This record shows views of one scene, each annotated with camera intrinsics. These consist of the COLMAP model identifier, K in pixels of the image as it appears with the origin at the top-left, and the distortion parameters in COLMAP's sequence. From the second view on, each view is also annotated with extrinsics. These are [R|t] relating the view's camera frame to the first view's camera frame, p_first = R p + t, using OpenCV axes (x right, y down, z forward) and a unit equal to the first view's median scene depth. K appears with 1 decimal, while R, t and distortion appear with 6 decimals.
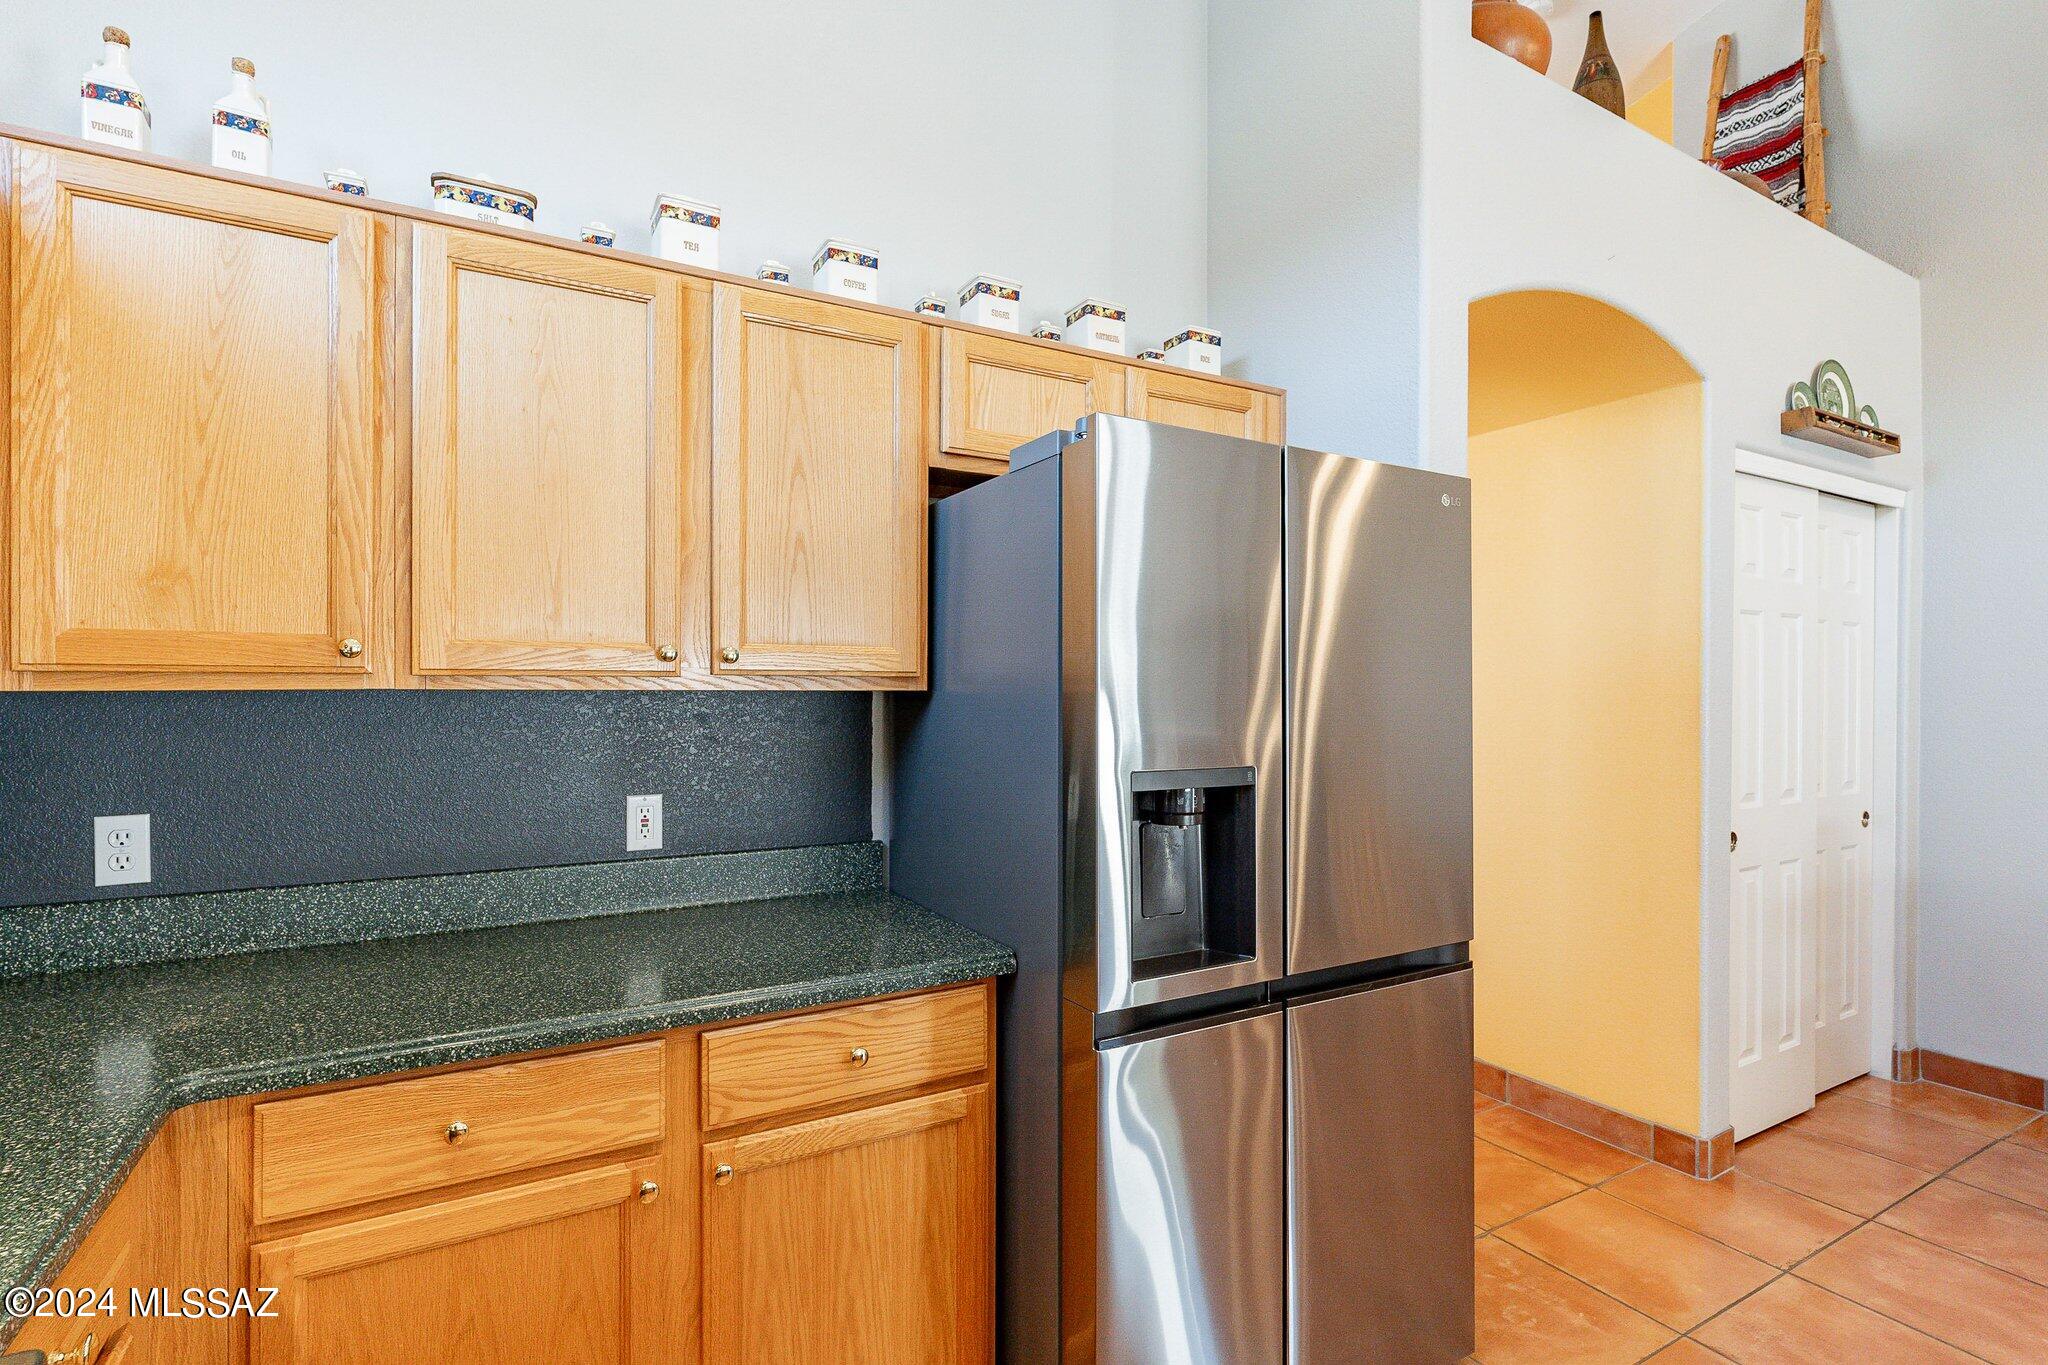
lens RADIAL K [[989.3, 0, 1027.3], [0, 989.3, 687.6], [0, 0, 1]] dist [-0.005530, 0.000839]
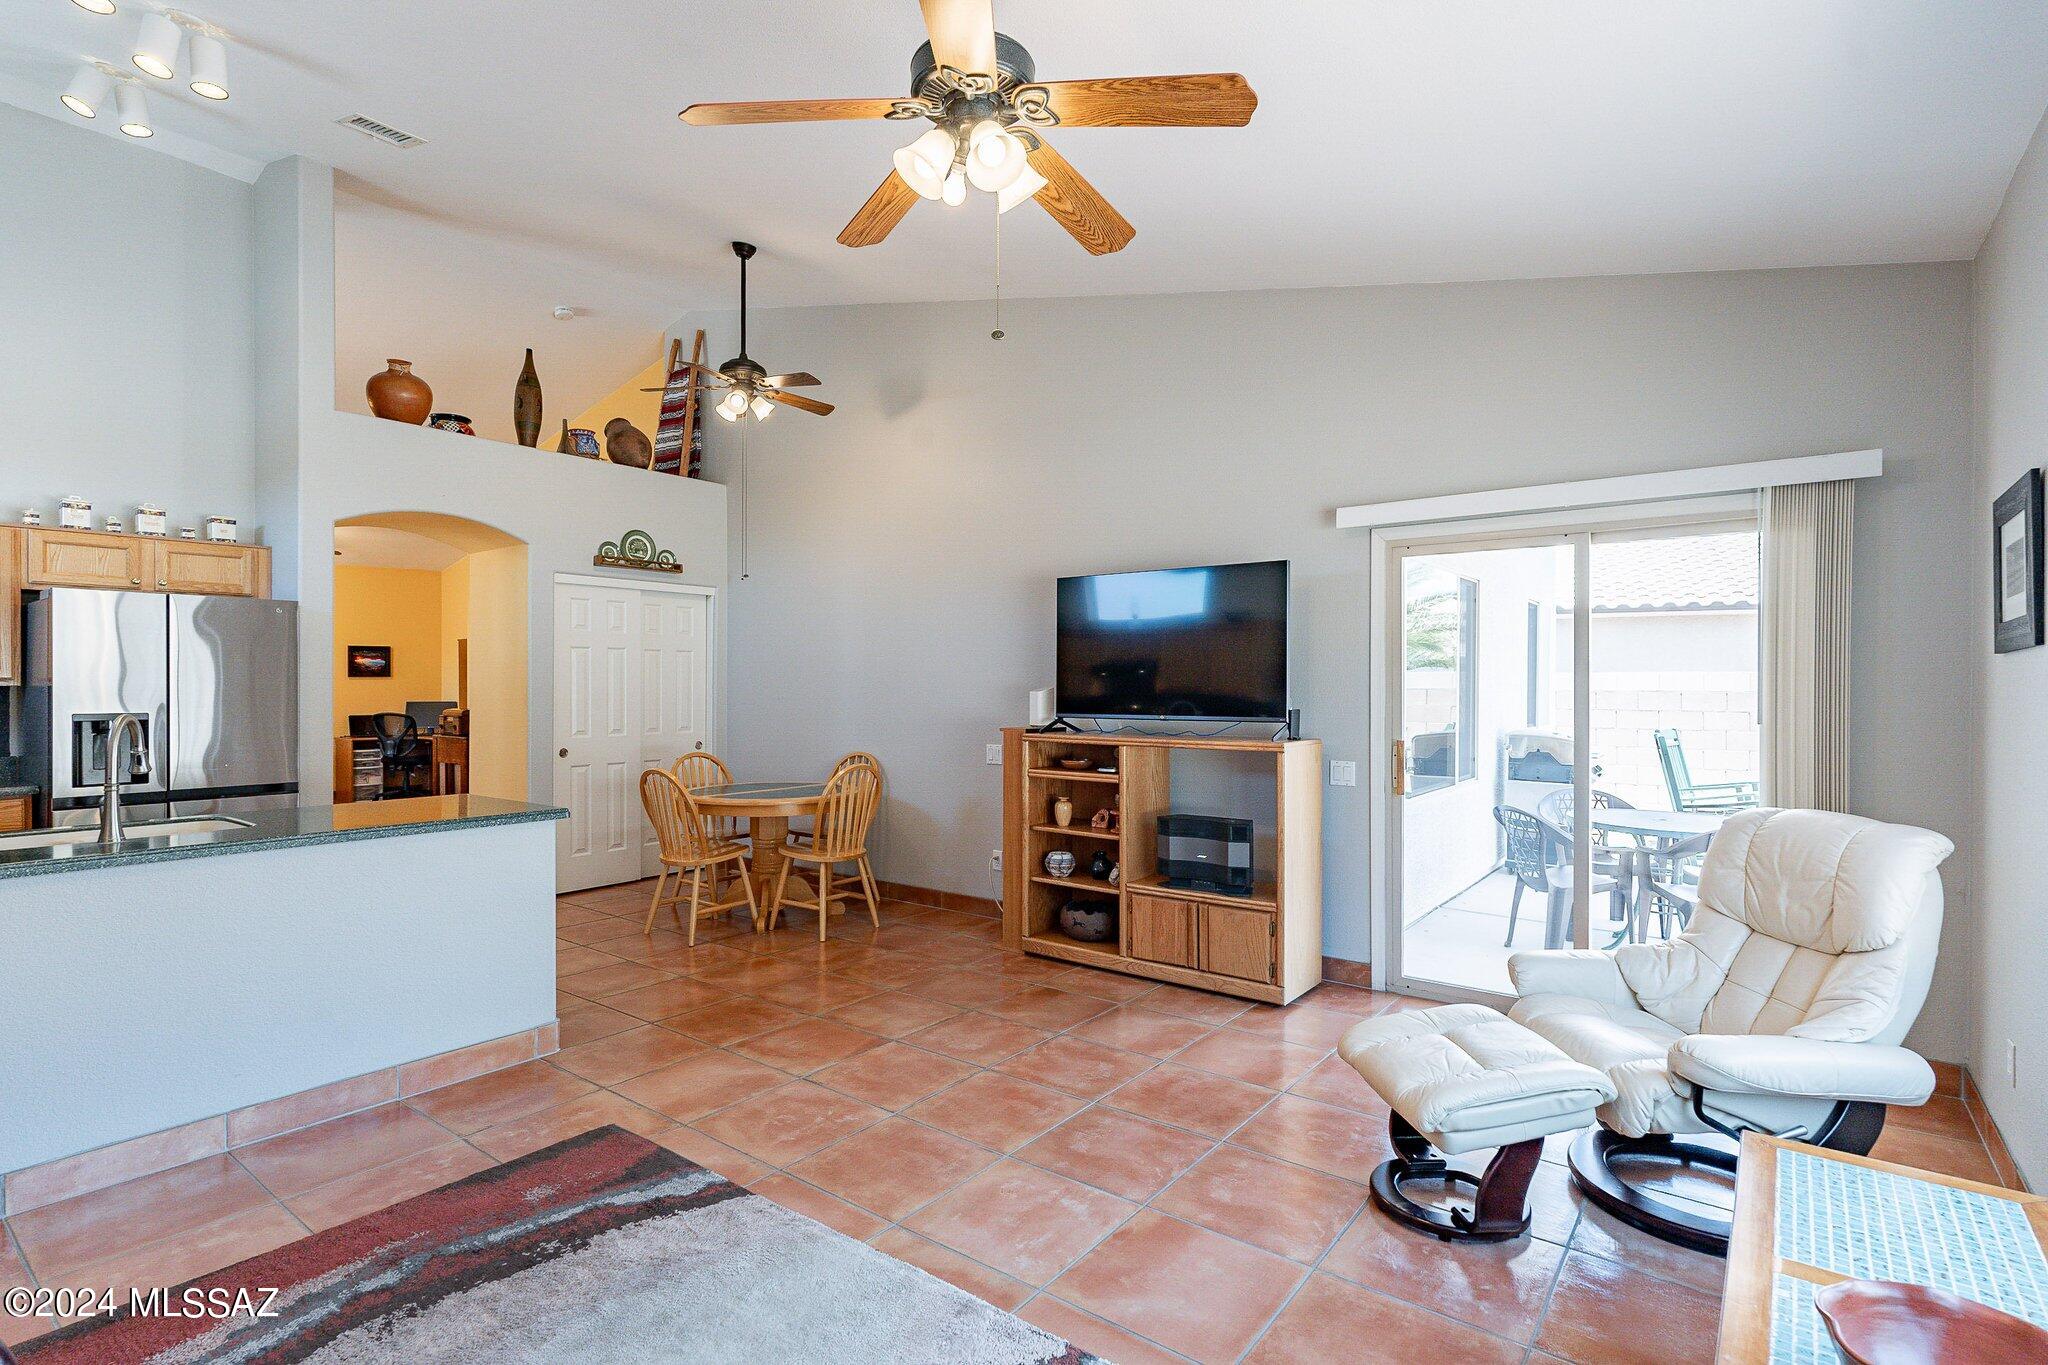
lens RADIAL K [[989.3, 0, 1031.0], [0, 989.3, 686.7], [0, 0, 1]] dist [-0.005530, 0.000839]
pose [[0.921275, -0.006166, 0.388862, 1.398928], [0.004465, 0.999976, 0.005278, 0.005655], [-0.388885, -0.003126, 0.921281, -2.417040]]
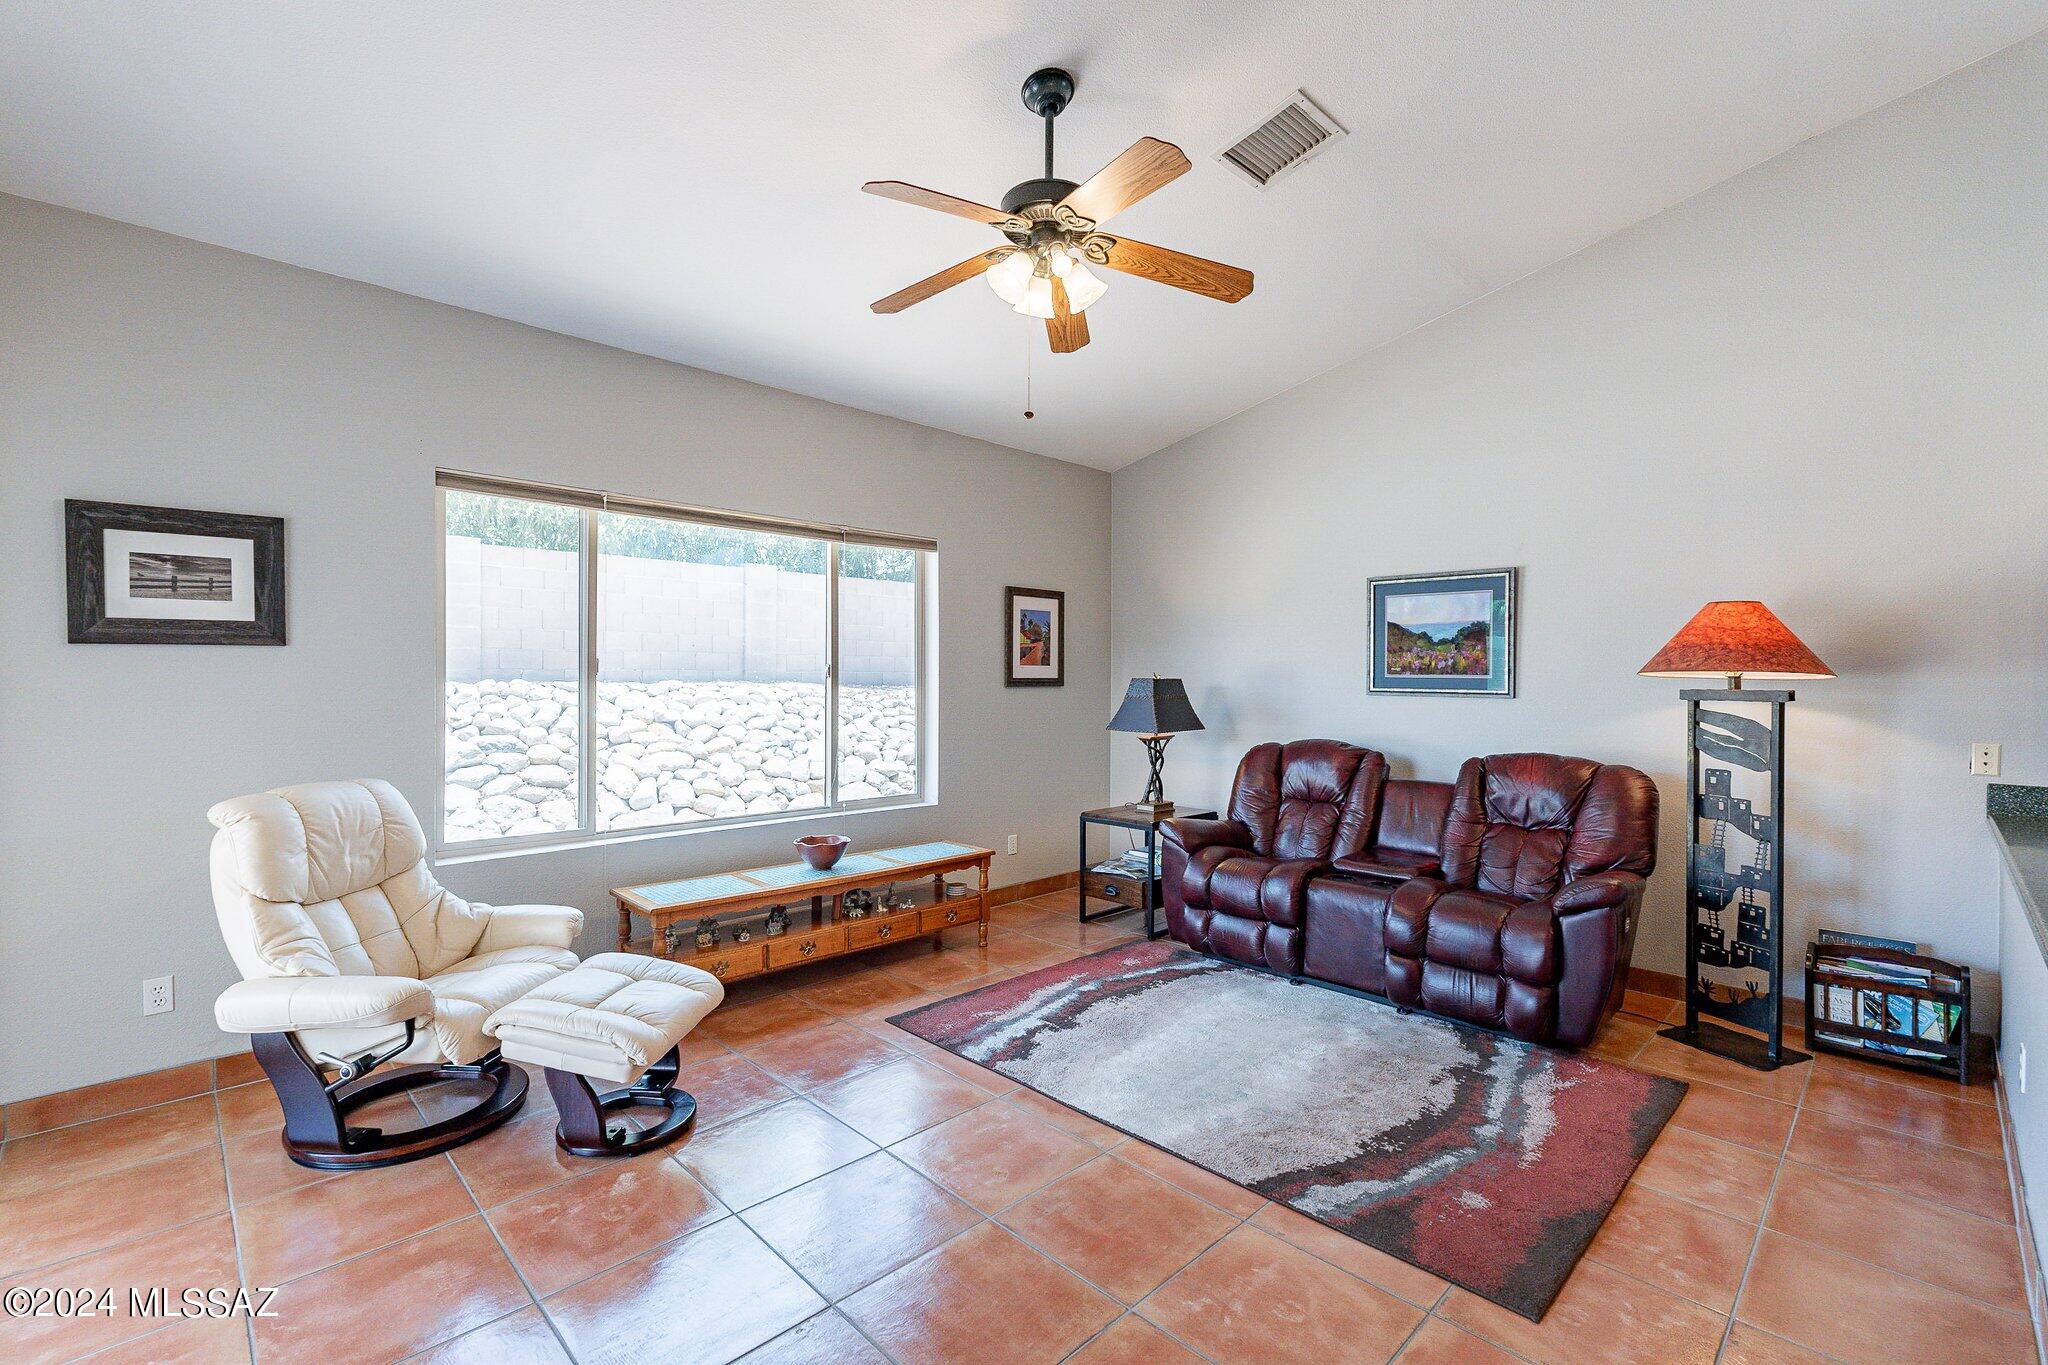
lens RADIAL K [[899.6, 0, 1037.8], [0, 899.6, 679.3], [0, 0, 1]] dist [-0.004403, 0.000781]
pose [[-0.965439, -0.011296, -0.260384, 2.284806], [-0.011122, 0.999936, -0.002143, 0.014376], [0.260391, 0.000827, -0.965503, 0.416236]]
